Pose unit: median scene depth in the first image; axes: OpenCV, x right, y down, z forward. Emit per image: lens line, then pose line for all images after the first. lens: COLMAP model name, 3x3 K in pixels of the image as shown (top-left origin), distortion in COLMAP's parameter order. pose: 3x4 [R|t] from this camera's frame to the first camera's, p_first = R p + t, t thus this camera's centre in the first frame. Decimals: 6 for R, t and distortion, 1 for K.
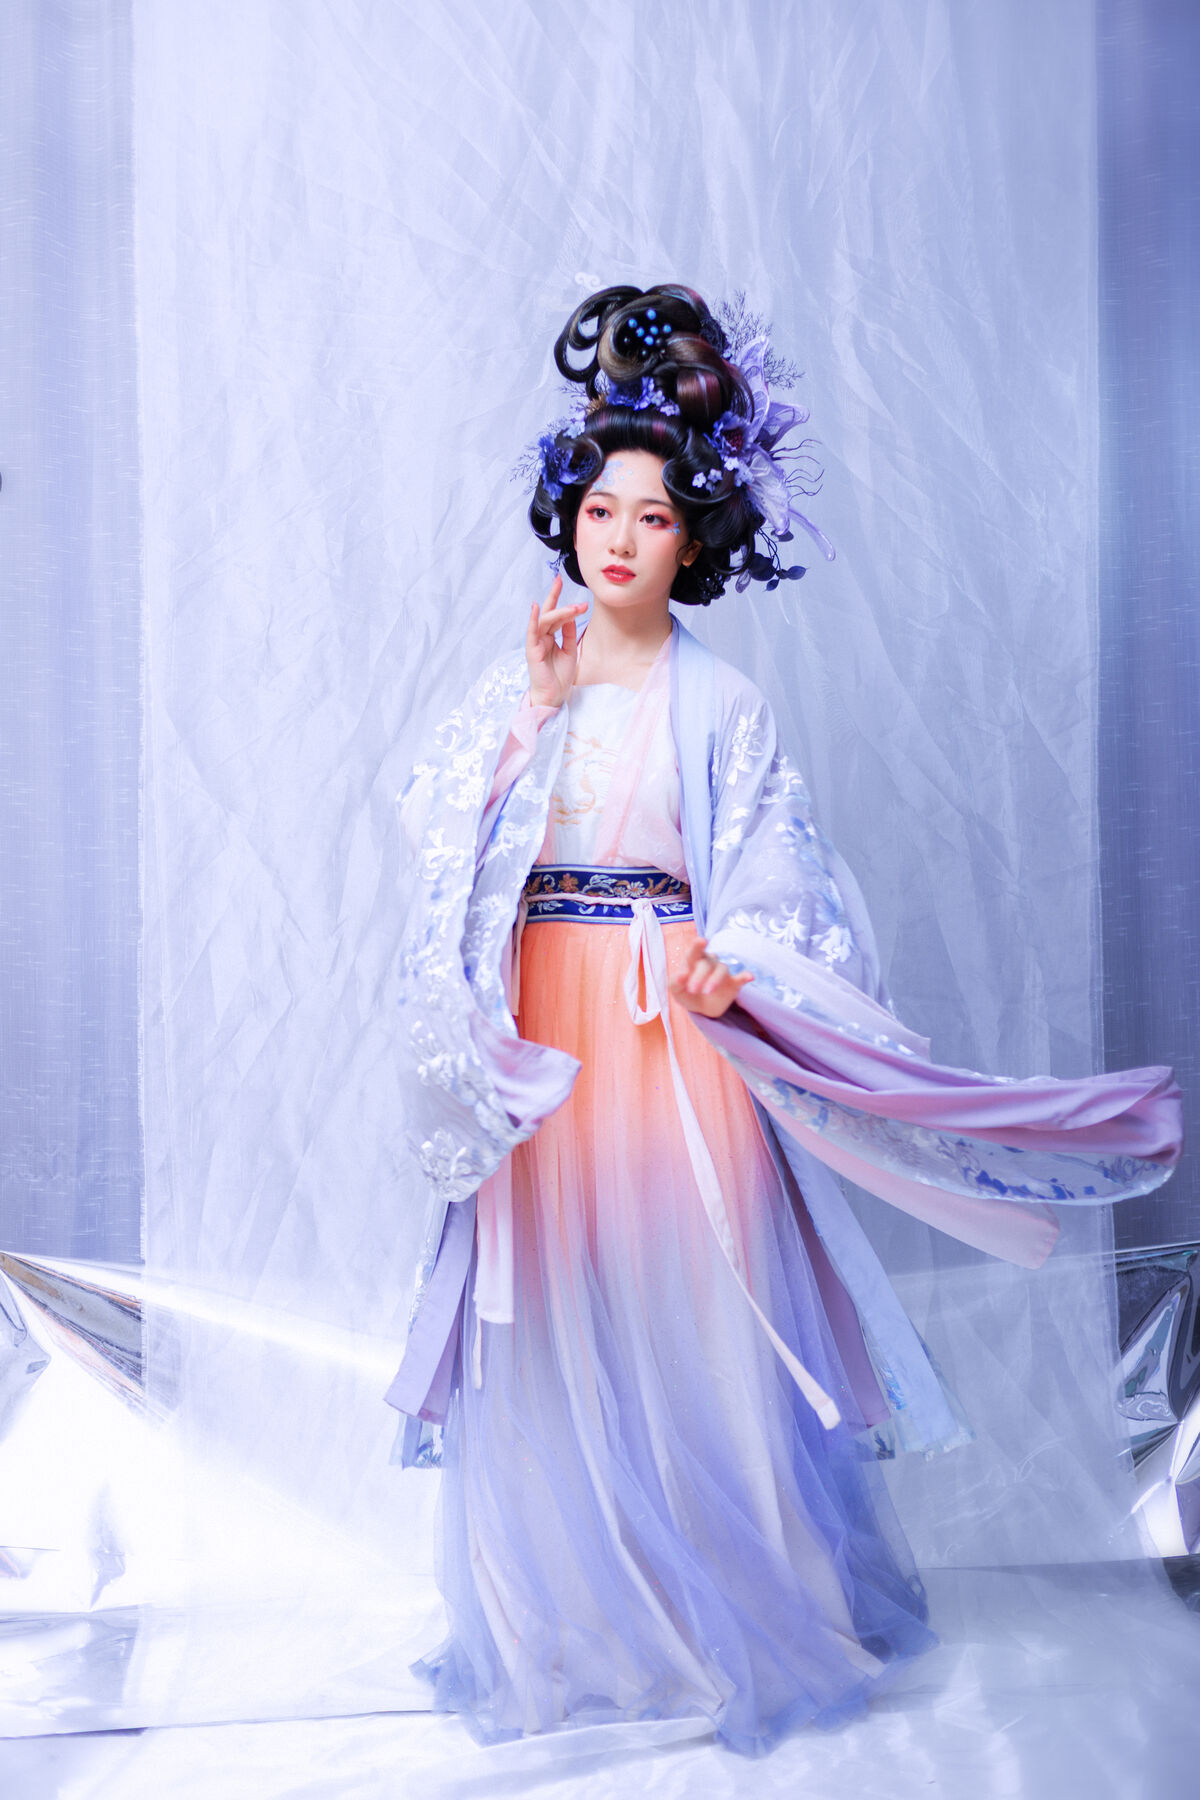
lens RADIAL K [[2878.3, 0, 608.3], [0, 2878.3, 902.6], [0, 0, 1]] dist [-0.009738, -0.039991]
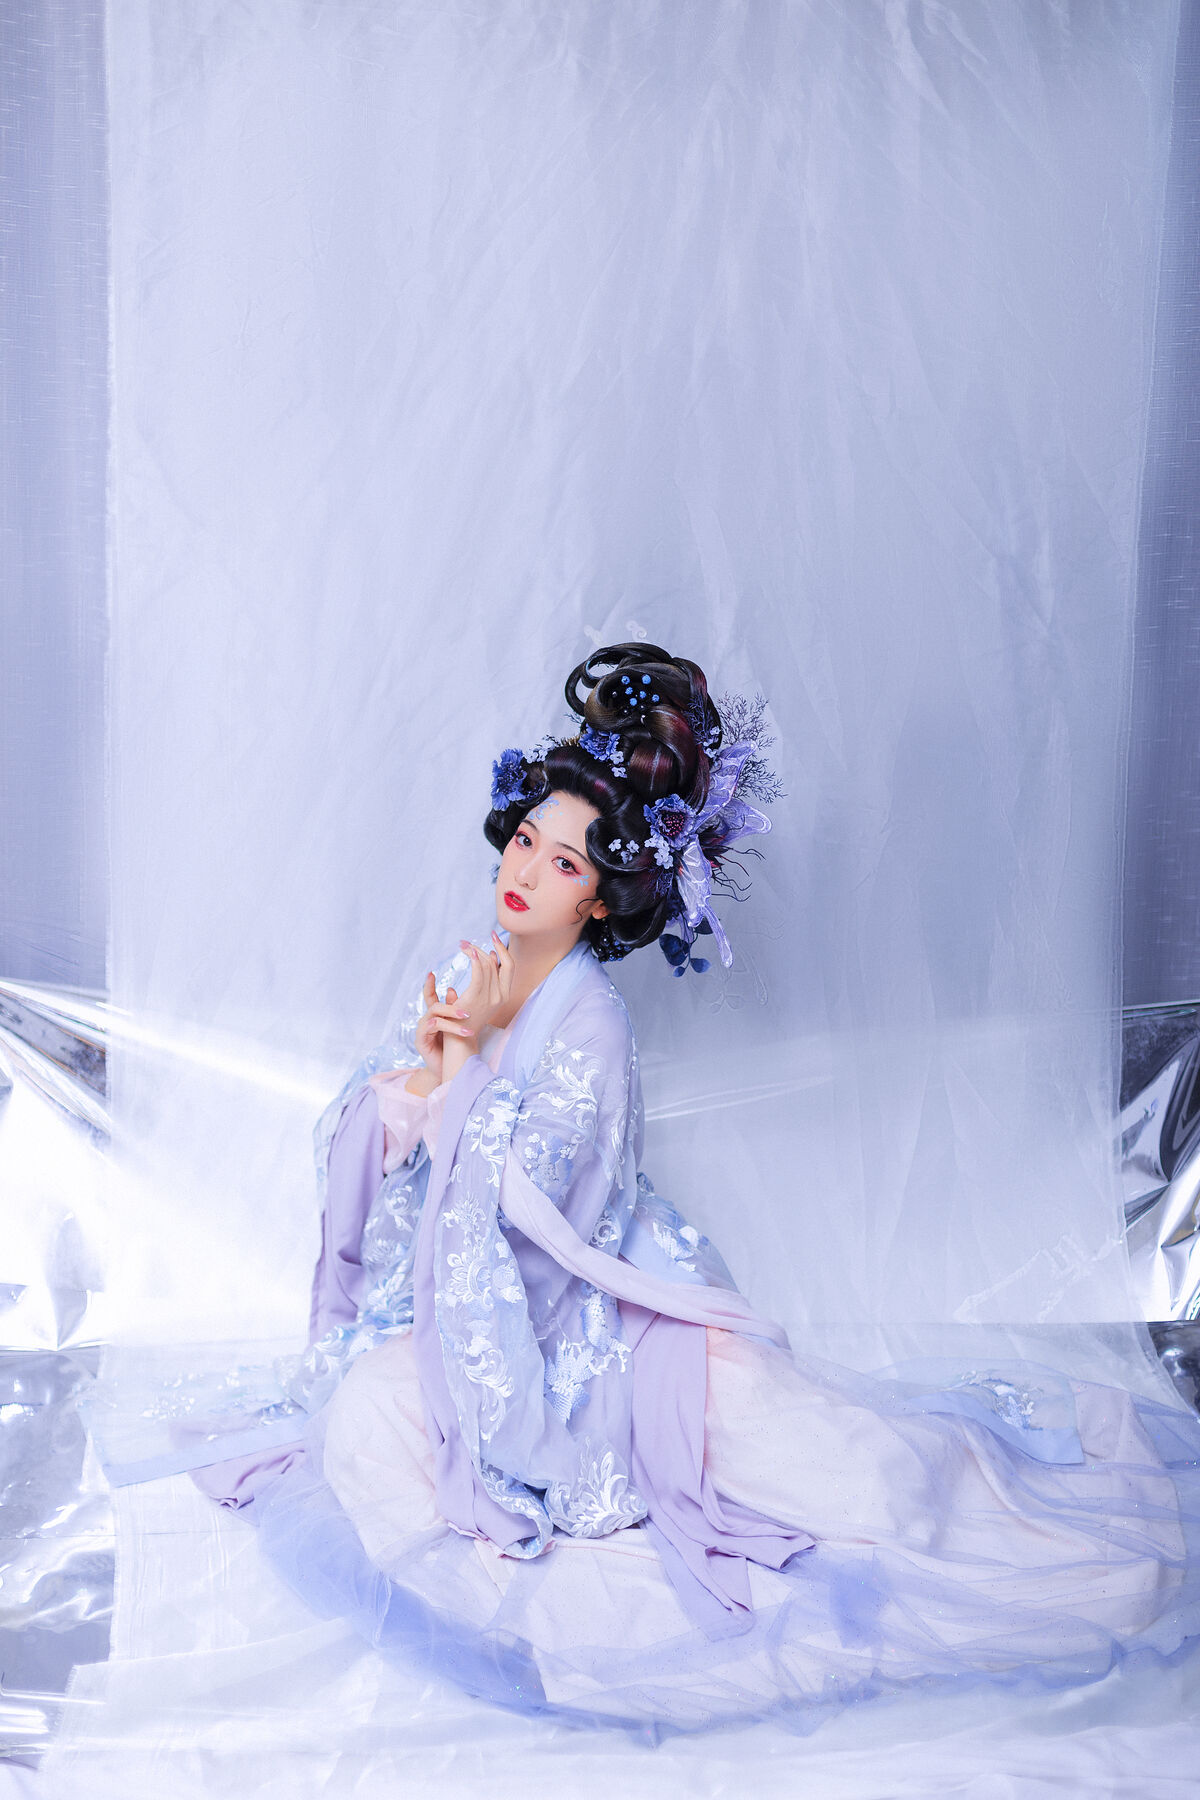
lens RADIAL K [[2878.3, 0, 608.3], [0, 2878.3, 902.6], [0, 0, 1]] dist [-0.009738, -0.039991]
pose [[0.878869, 0.381082, -0.286995, 0.324875], [-0.403921, 0.914514, -0.022609, -0.103107], [0.253845, 0.135794, 0.957665, 0.029430]]
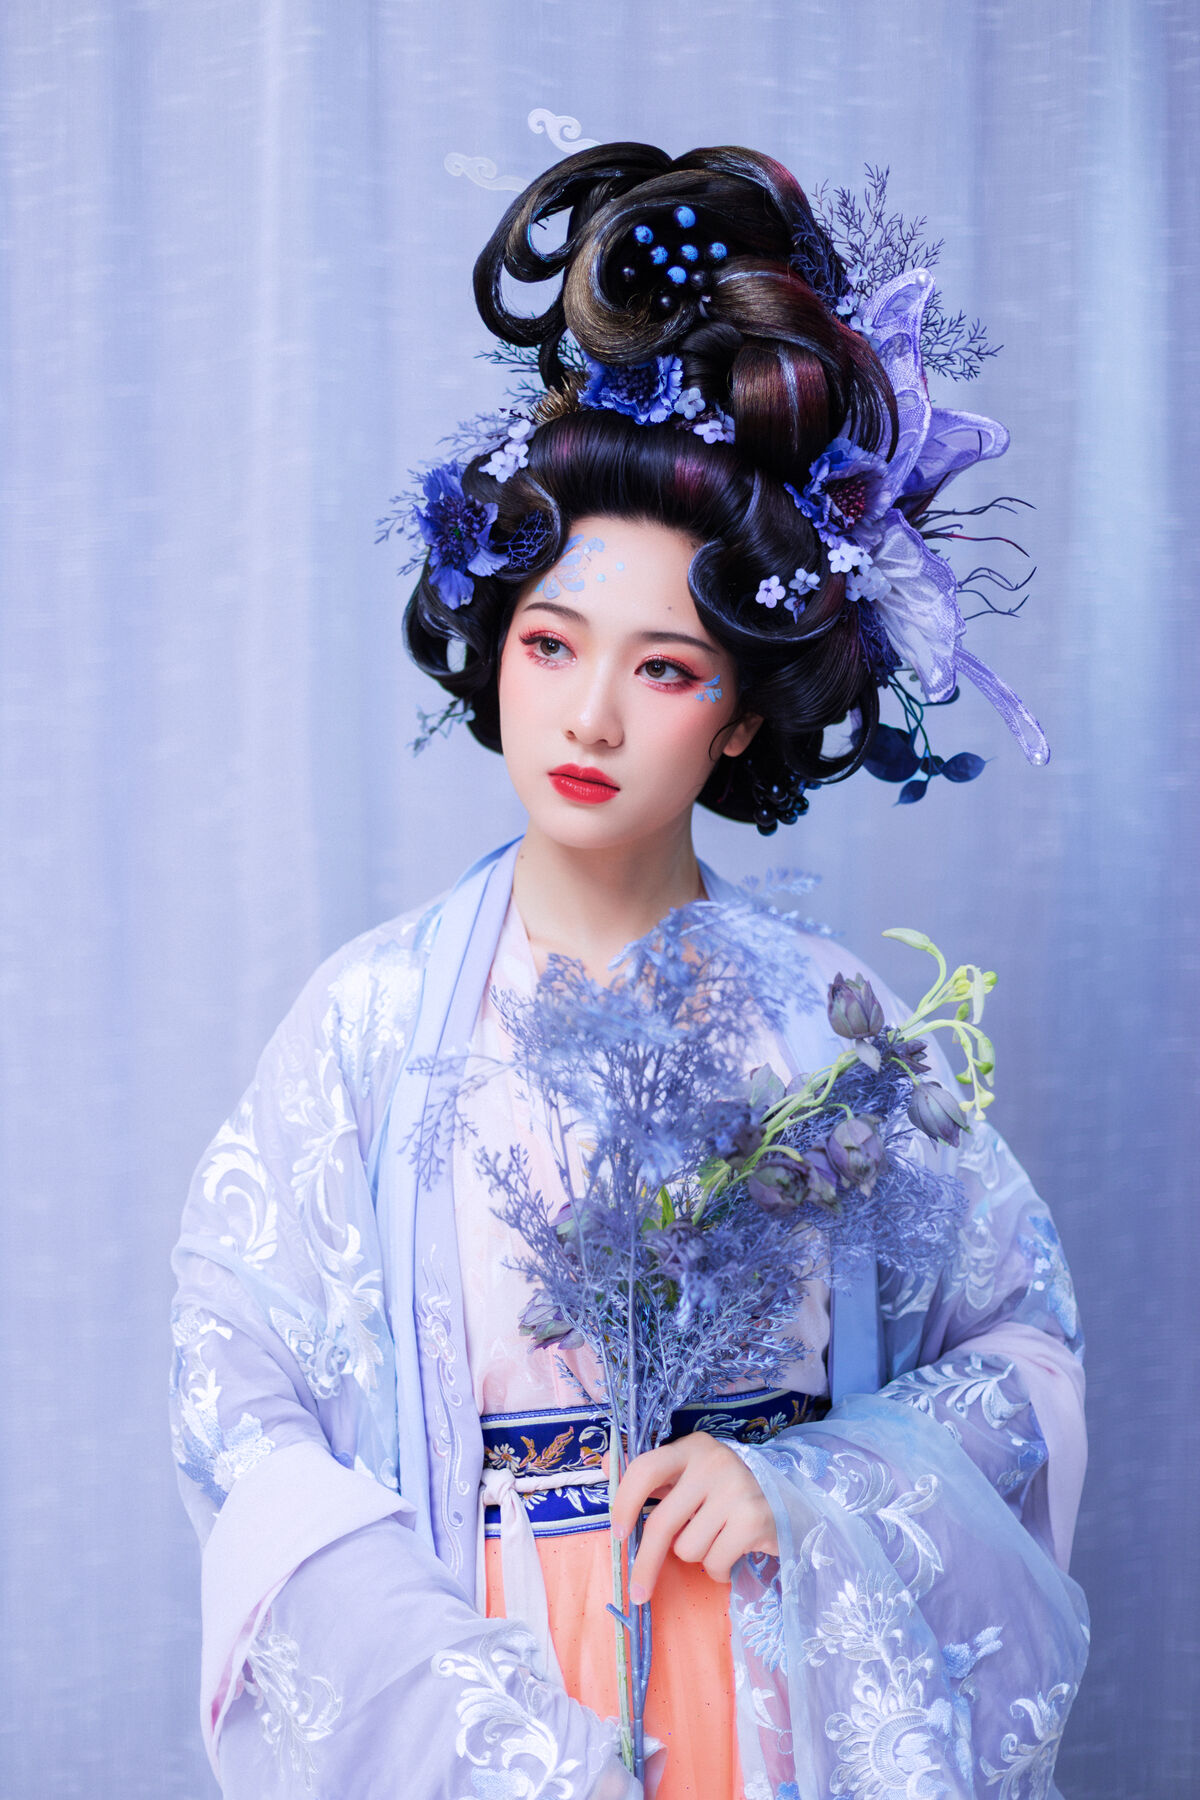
lens RADIAL K [[3010.7, 0, 599.2], [0, 3010.7, 895.2], [0, 0, 1]] dist [-0.031007, -0.029538]
pose [[0.998571, 0.053287, -0.003999, 0.008920], [-0.052837, 0.995773, 0.075131, -0.131873], [0.007986, -0.074812, 0.997166, 0.514697]]
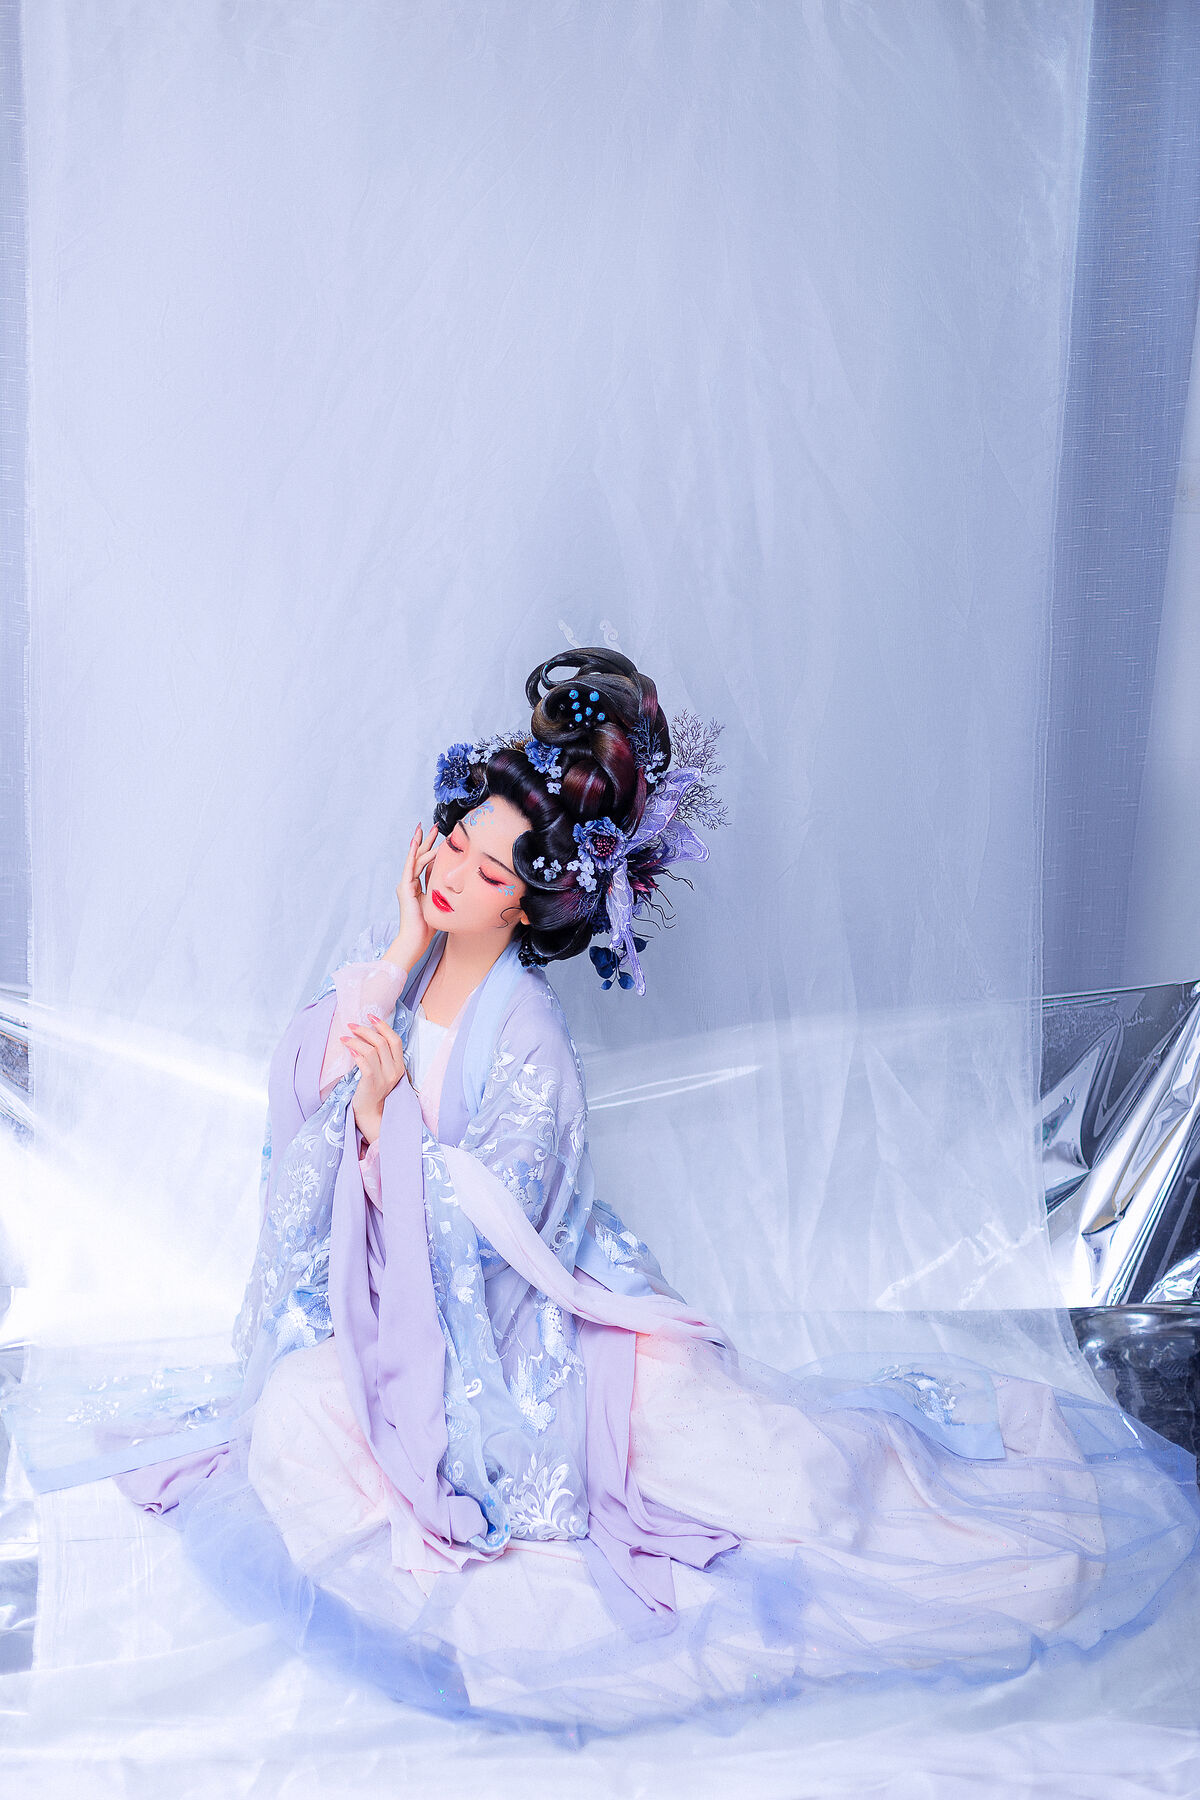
lens RADIAL K [[2878.3, 0, 608.3], [0, 2878.3, 902.6], [0, 0, 1]] dist [-0.009738, -0.039991]
pose [[0.783320, 0.525582, -0.331924, 0.389076], [-0.506547, 0.849199, 0.149237, -0.294657], [0.360305, 0.051235, 0.931426, 0.067372]]
